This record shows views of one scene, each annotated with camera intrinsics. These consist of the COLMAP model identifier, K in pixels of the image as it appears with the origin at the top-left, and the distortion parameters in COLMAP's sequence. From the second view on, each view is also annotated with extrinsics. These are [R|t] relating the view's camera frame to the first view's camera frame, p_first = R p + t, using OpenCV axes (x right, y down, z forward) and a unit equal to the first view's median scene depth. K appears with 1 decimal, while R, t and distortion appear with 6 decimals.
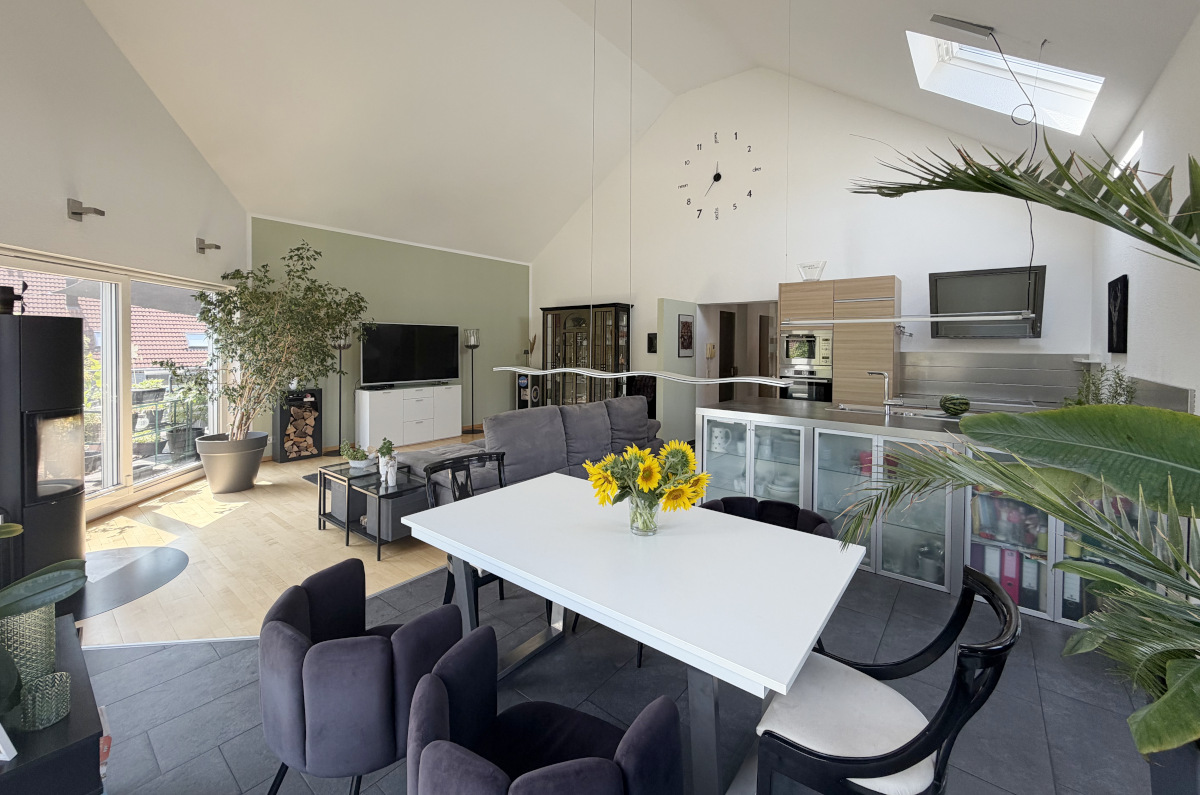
lens RADIAL K [[480.1, 0, 575.9], [0, 480.1, 349.5], [0, 0, 1]] dist [-0.002484, -0.000376]
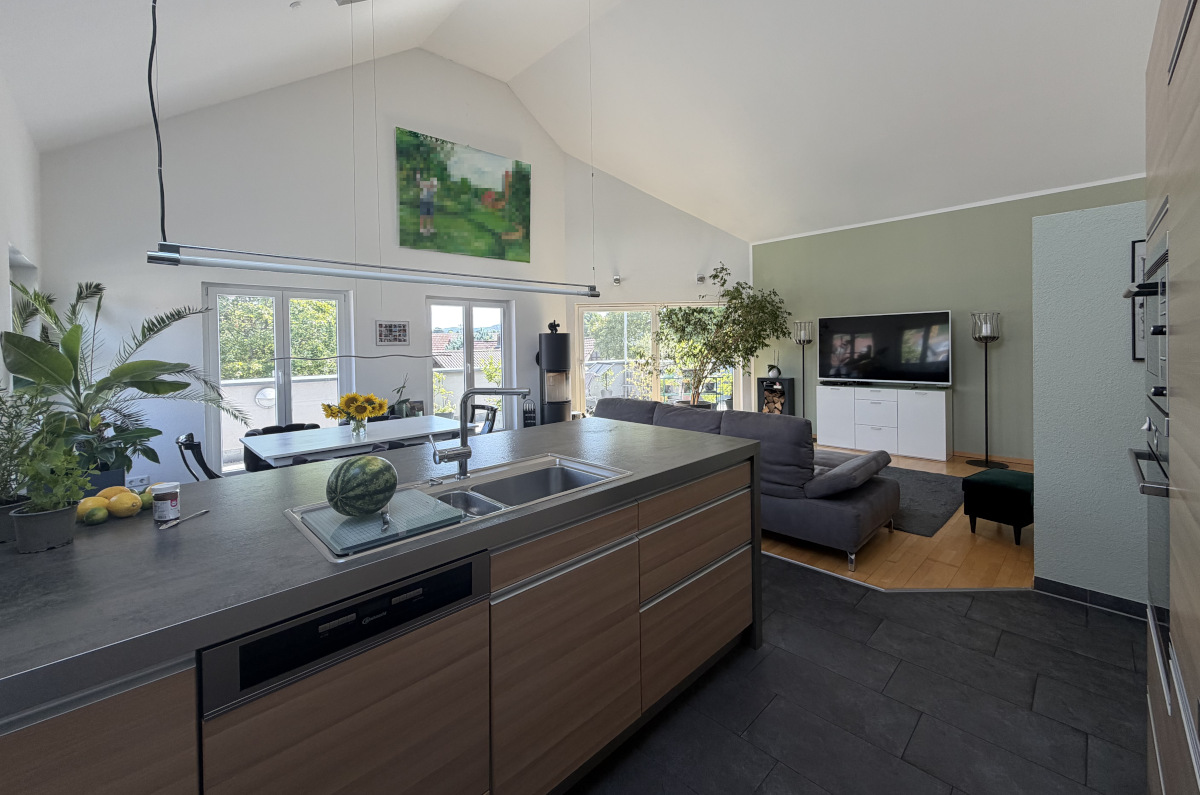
lens RADIAL K [[480.1, 0, 595.8], [0, 480.1, 351.8], [0, 0, 1]] dist [-0.002484, -0.000376]
pose [[-0.085292, 0.015571, -0.996234, 0.664593], [0.008955, 0.999849, 0.014861, -0.004627], [0.996316, -0.007654, -0.085419, 0.658010]]
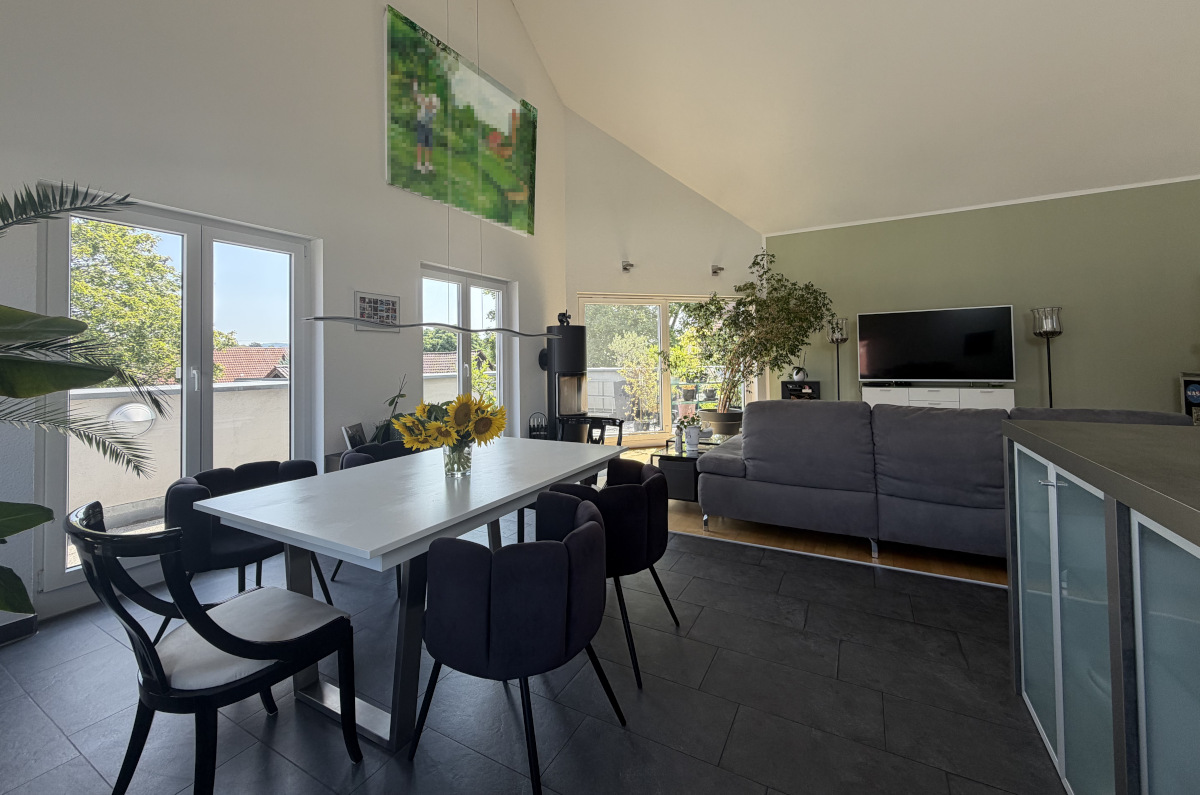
lens RADIAL K [[480.1, 0, 591.1], [0, 480.1, 349.1], [0, 0, 1]] dist [-0.002484, -0.000376]
pose [[0.207070, -0.025324, -0.977998, 0.400007], [0.007430, 0.999677, -0.024312, 0.033441], [0.978298, -0.002232, 0.207191, 0.305369]]
